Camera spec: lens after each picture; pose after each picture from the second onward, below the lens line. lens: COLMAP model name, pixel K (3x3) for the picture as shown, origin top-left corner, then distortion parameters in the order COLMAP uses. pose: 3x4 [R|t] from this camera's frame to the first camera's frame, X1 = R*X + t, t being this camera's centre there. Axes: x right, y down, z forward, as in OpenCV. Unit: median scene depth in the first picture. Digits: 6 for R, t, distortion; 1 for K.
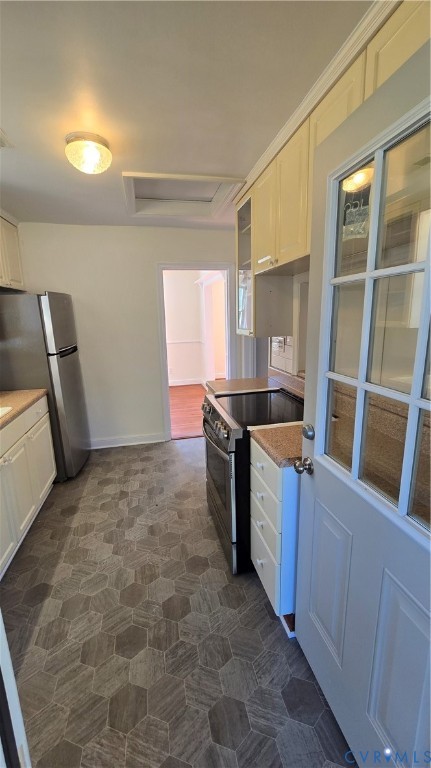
lens RADIAL K [[315.3, 0, 218.2], [0, 315.3, 377.6], [0, 0, 1]] dist [-0.000391, -0.000502]
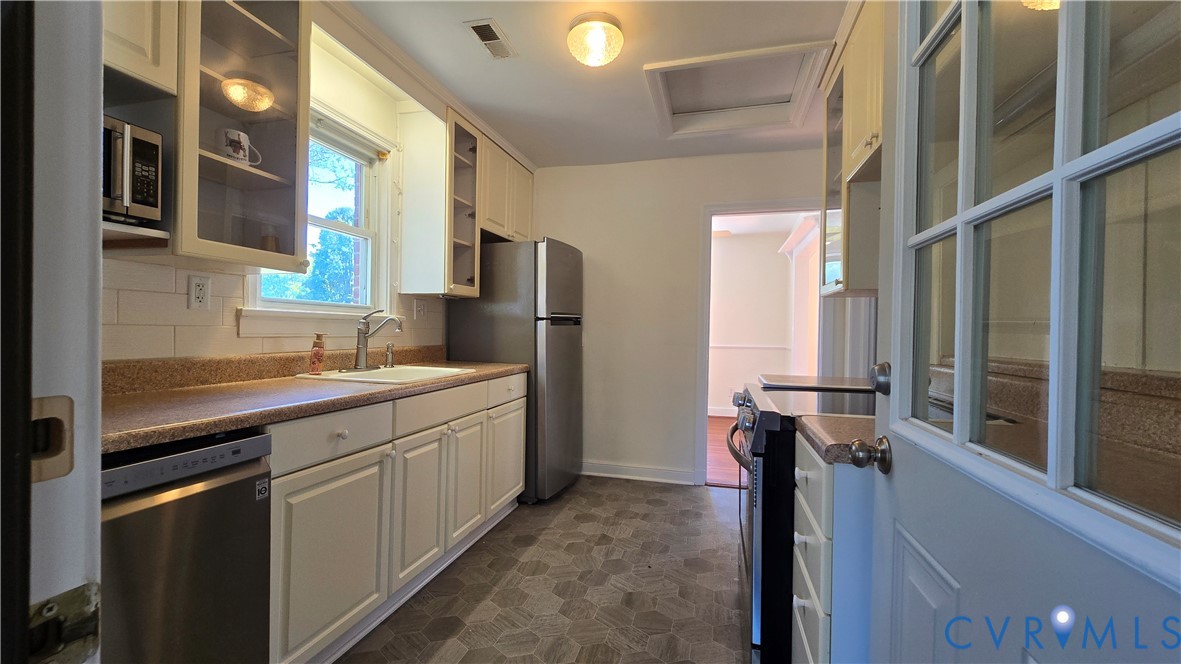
lens RADIAL K [[484.8, 0, 596.5], [0, 484.8, 329.0], [0, 0, 1]] dist [-0.000391, -0.000502]
pose [[0.889773, 0.033987, -0.455136, 0.107514], [-0.123997, 0.977716, -0.169400, 0.127796], [0.439236, 0.207163, 0.874159, 0.067568]]
